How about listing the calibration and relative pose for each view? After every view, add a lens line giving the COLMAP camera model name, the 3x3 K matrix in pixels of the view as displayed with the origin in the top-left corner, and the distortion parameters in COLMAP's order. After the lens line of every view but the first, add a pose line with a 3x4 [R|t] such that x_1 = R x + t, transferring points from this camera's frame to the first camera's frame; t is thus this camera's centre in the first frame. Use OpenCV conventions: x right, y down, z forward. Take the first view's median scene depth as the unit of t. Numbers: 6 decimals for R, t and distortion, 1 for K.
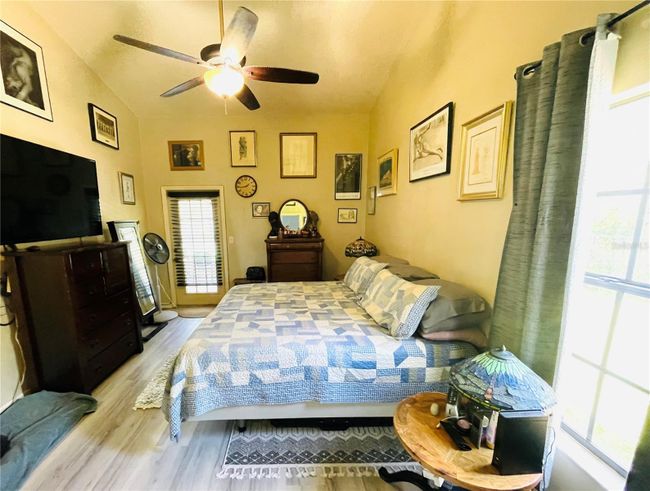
lens RADIAL K [[296.0, 0, 299.2], [0, 296.0, 265.3], [0, 0, 1]] dist [0.000345, -0.000293]
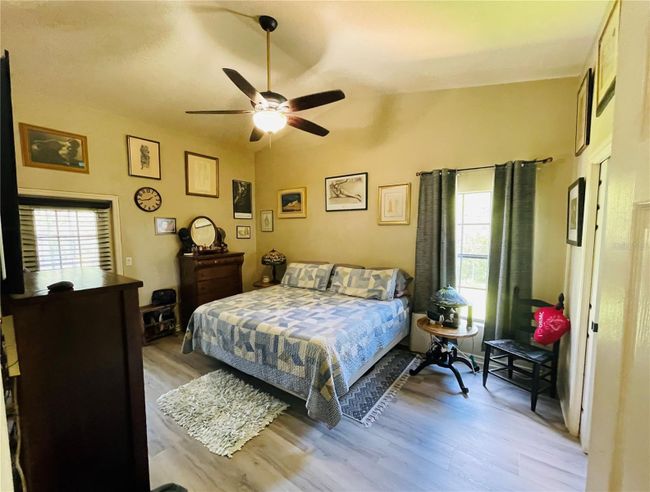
lens RADIAL K [[267.4, 0, 325.0], [0, 267.4, 246.0], [0, 0, 1]] dist [-0.000266, 0.000086]
pose [[0.607483, -0.039343, 0.793358, -0.508300], [0.131605, 0.989954, -0.051678, -0.019158], [-0.783355, 0.135803, 0.606558, 0.124052]]
